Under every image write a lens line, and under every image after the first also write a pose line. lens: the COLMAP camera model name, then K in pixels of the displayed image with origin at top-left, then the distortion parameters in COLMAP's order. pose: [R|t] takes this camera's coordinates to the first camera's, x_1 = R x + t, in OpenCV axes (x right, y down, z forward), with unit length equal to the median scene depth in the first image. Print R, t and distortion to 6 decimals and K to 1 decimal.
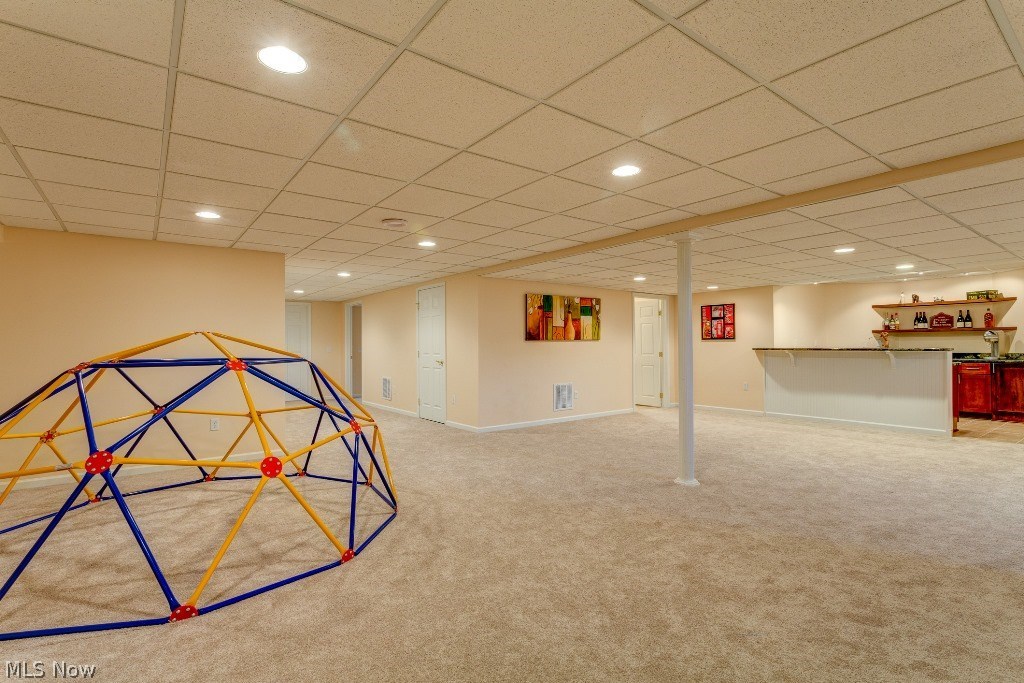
lens RADIAL K [[492.3, 0, 507.1], [0, 492.3, 342.8], [0, 0, 1]] dist [0.005860, 0.000707]
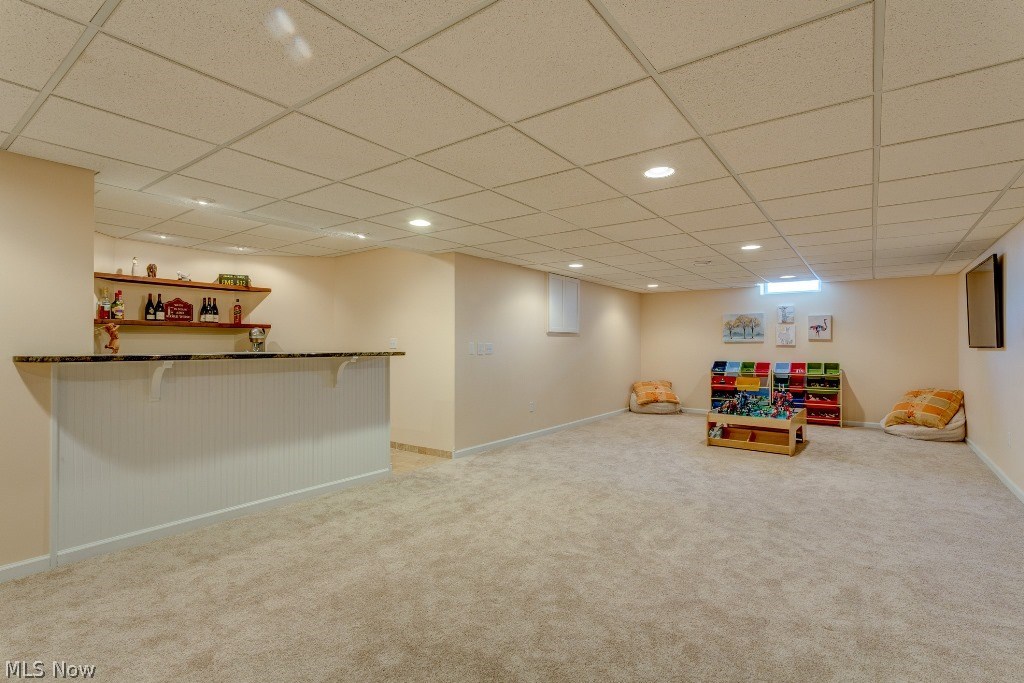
lens RADIAL K [[492.3, 0, 507.9], [0, 492.3, 340.2], [0, 0, 1]] dist [0.005860, 0.000707]
pose [[-0.297695, 0.008790, 0.954621, 0.124666], [-0.002654, 0.999946, -0.010035, 0.001101], [-0.954657, -0.005520, -0.297656, 0.837695]]
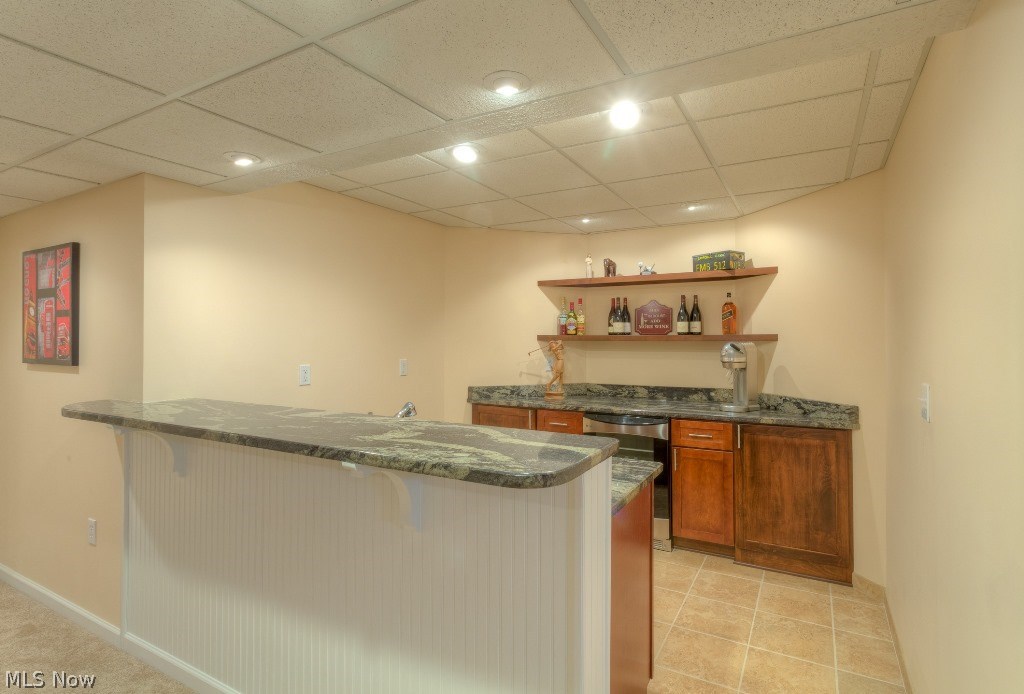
lens RADIAL K [[492.3, 0, 554.5], [0, 492.3, 333.9], [0, 0, 1]] dist [0.005860, 0.000707]
pose [[0.904894, 0.010003, 0.425519, 0.642844], [-0.007967, 0.999947, -0.006566, -0.027429], [-0.425562, 0.002551, 0.904926, 0.667169]]
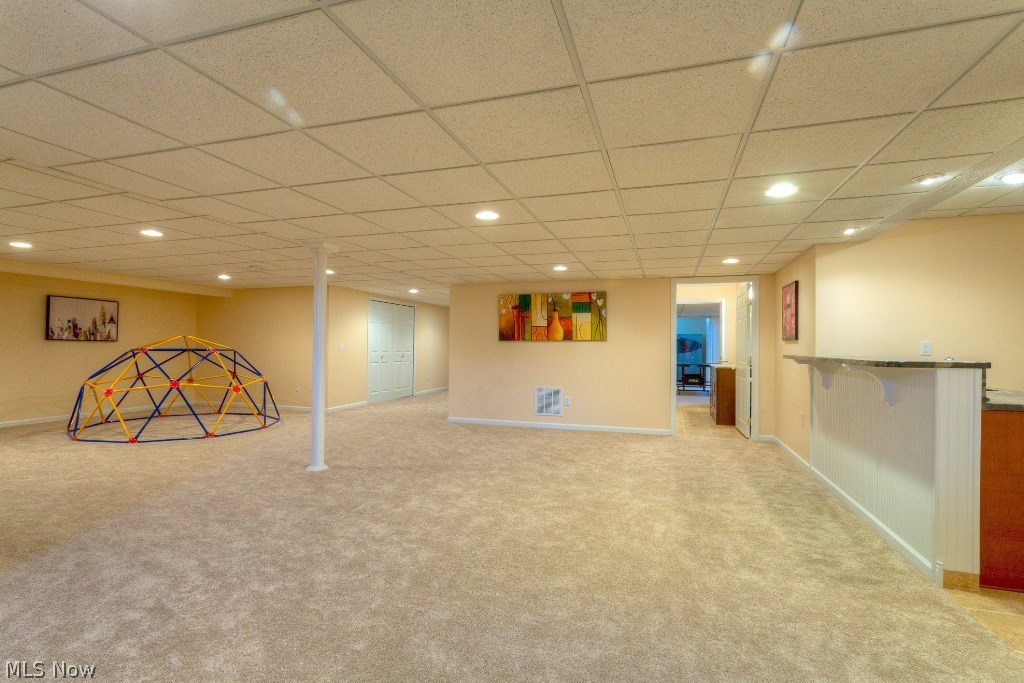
lens RADIAL K [[492.3, 0, 510.5], [0, 492.3, 339.9], [0, 0, 1]] dist [0.005860, 0.000707]
pose [[0.567893, -0.000538, -0.823103, 0.823911], [-0.006185, 0.999969, -0.004920, -0.001249], [0.823079, 0.007885, 0.567872, 0.399041]]
